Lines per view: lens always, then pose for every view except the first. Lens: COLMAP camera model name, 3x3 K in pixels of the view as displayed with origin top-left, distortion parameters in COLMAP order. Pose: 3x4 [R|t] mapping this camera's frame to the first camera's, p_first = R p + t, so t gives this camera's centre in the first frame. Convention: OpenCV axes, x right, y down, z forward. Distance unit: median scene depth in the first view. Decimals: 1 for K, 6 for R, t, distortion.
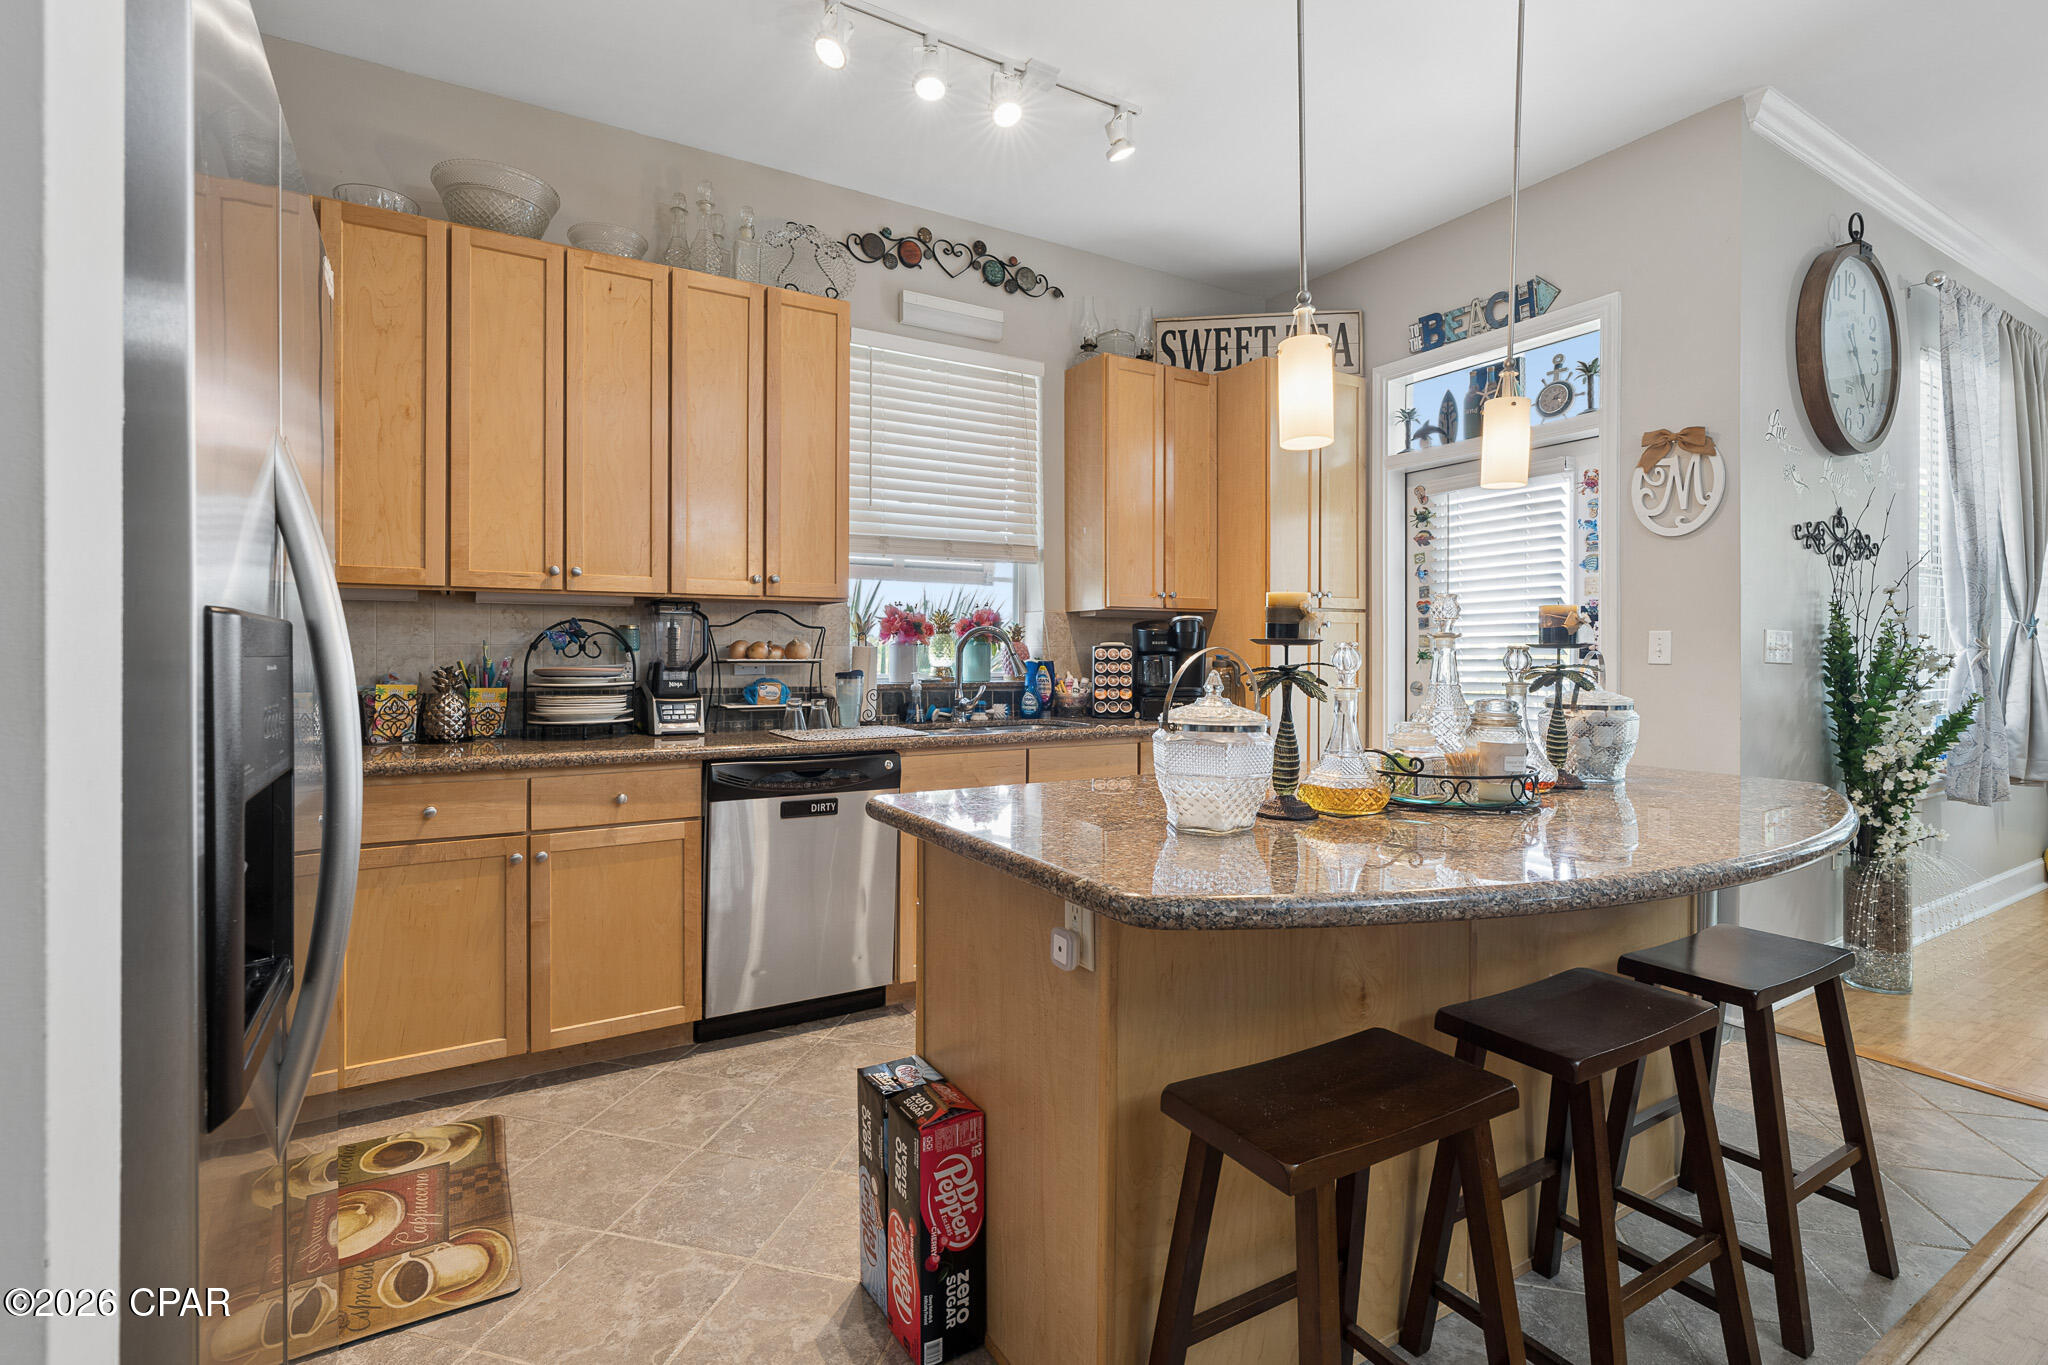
lens RADIAL K [[929.6, 0, 1010.8], [0, 929.6, 655.6], [0, 0, 1]] dist [-0.006956, 0.002861]
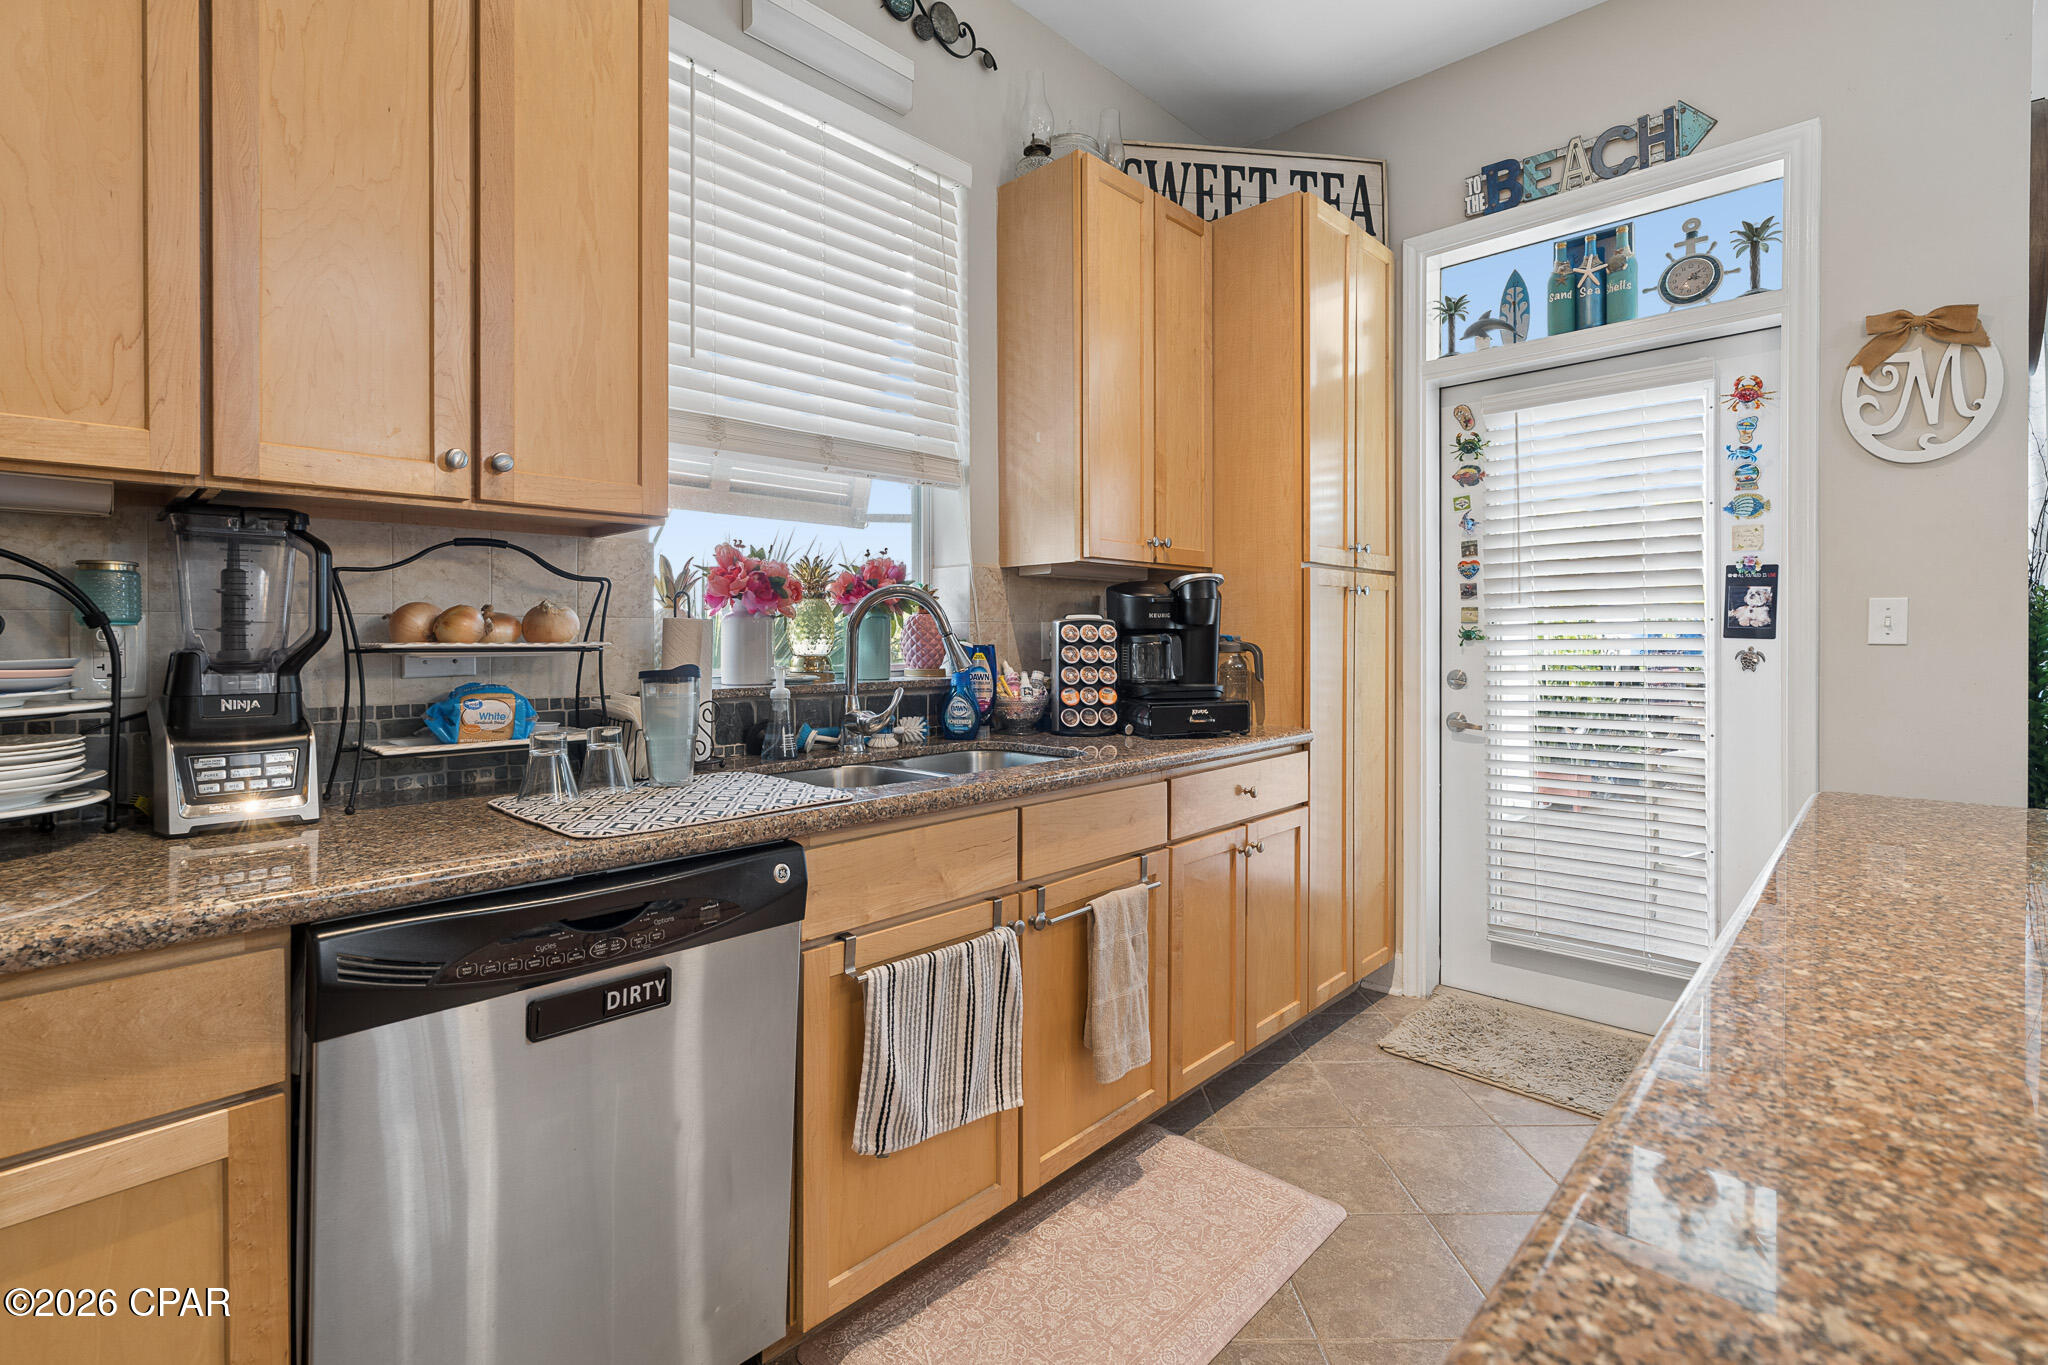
lens RADIAL K [[929.6, 0, 1004.2], [0, 929.6, 642.8], [0, 0, 1]] dist [-0.006956, 0.002861]
pose [[0.964592, -0.004461, 0.263711, -0.124823], [0.003704, 0.999987, 0.003369, 0.002786], [-0.263722, -0.002274, 0.964596, 0.455274]]
